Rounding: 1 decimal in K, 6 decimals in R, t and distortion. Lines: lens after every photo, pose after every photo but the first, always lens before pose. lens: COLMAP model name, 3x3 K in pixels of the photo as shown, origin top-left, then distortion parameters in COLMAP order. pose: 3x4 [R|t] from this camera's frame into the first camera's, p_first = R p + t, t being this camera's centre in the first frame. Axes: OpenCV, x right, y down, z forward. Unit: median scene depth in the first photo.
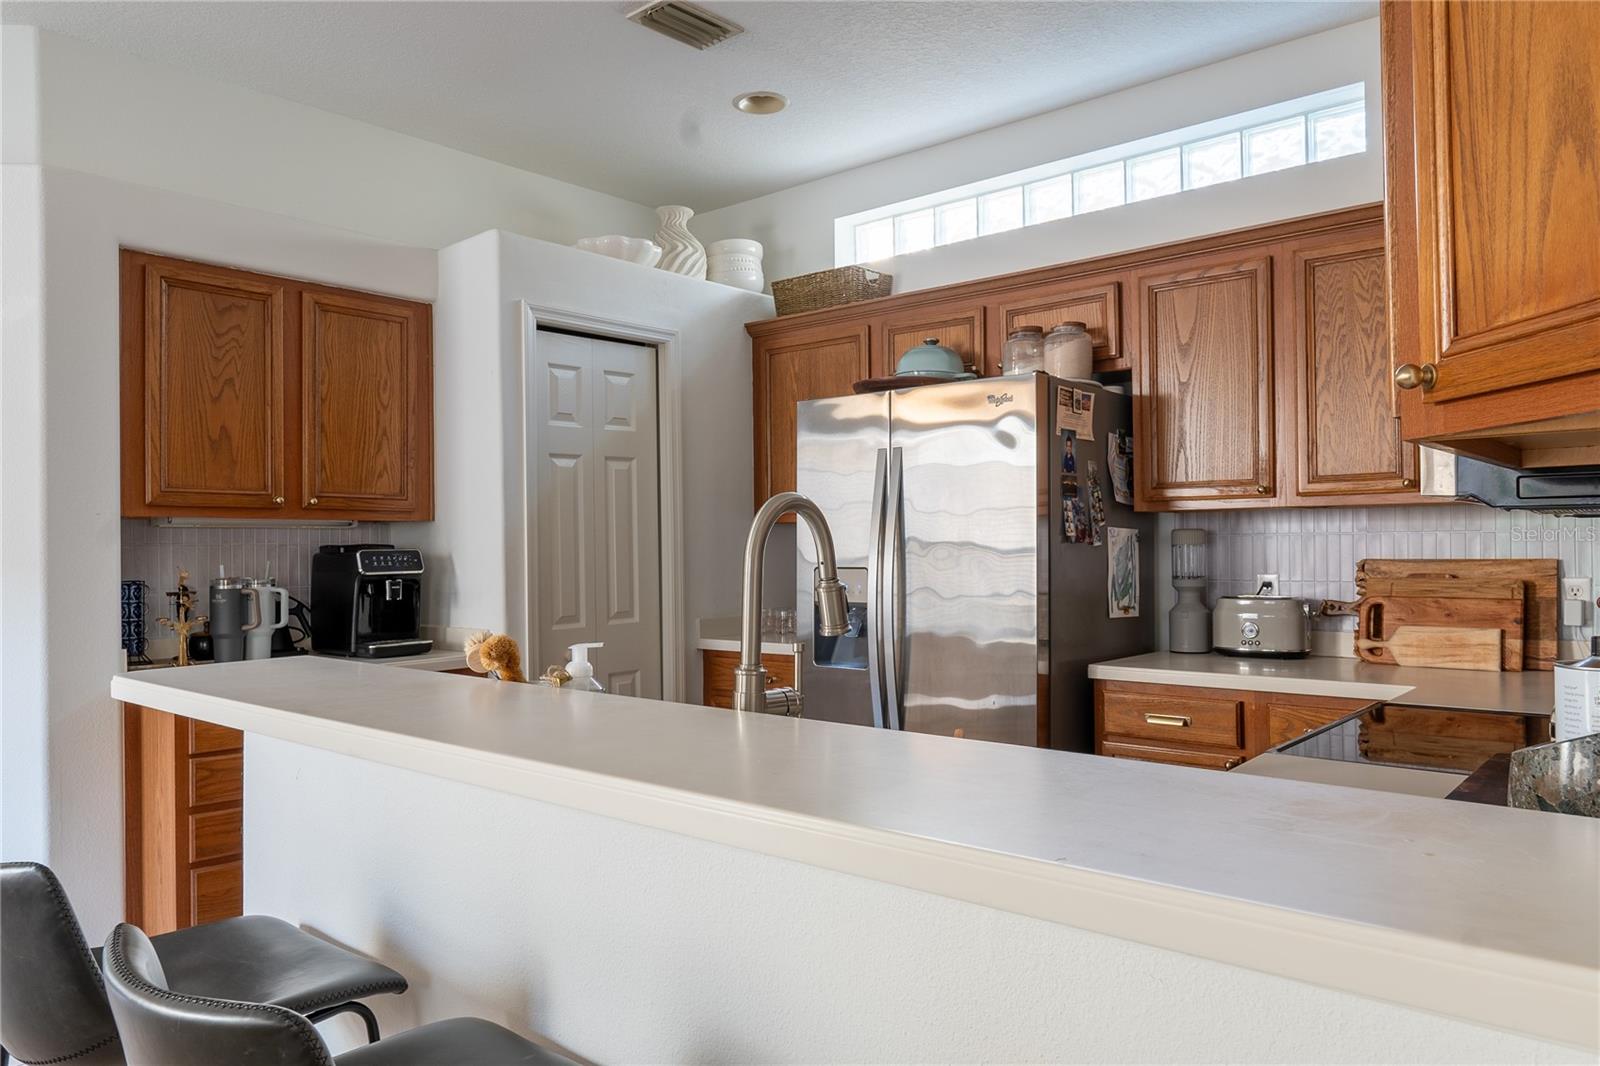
lens RADIAL K [[1108.2, 0, 799.1], [0, 1108.2, 537.1], [0, 0, 1]] dist [0.000167, -0.003053]
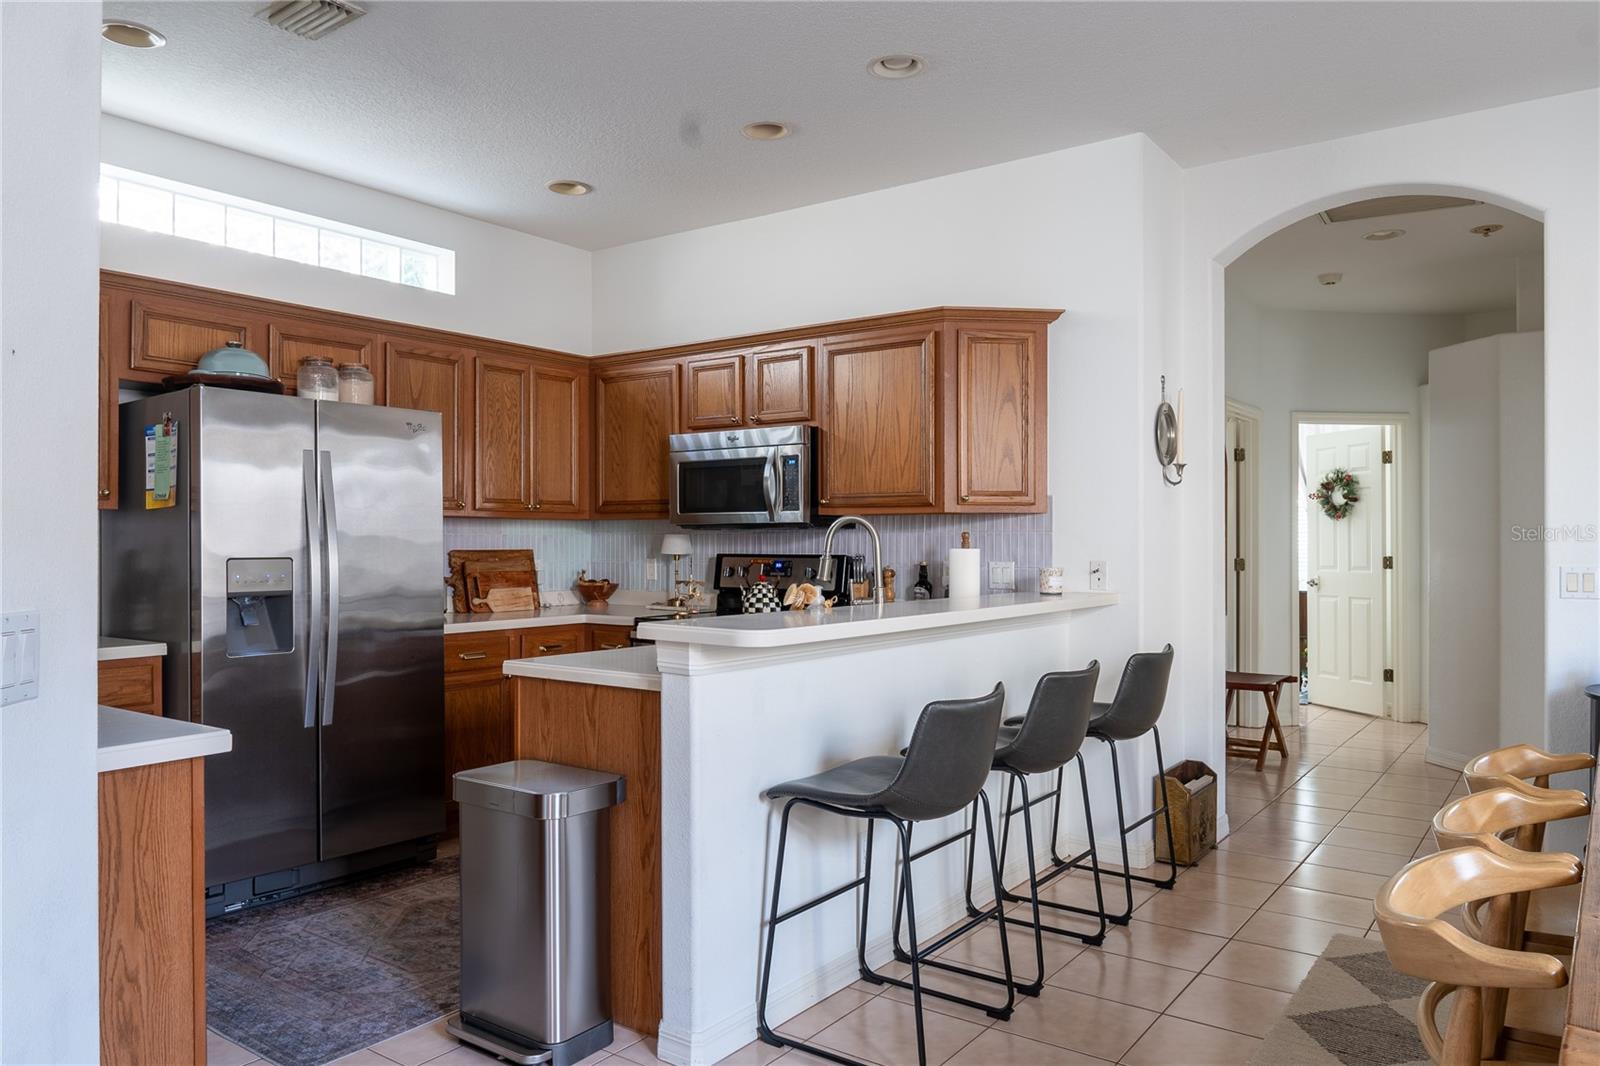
lens RADIAL K [[1108.2, 0, 799.1], [0, 1108.2, 537.1], [0, 0, 1]] dist [0.000167, -0.003053]
pose [[-0.085793, 0.008566, 0.996276, -1.205424], [-0.007038, 0.999933, -0.009204, 0.013089], [-0.996288, -0.007801, -0.085727, 0.684007]]
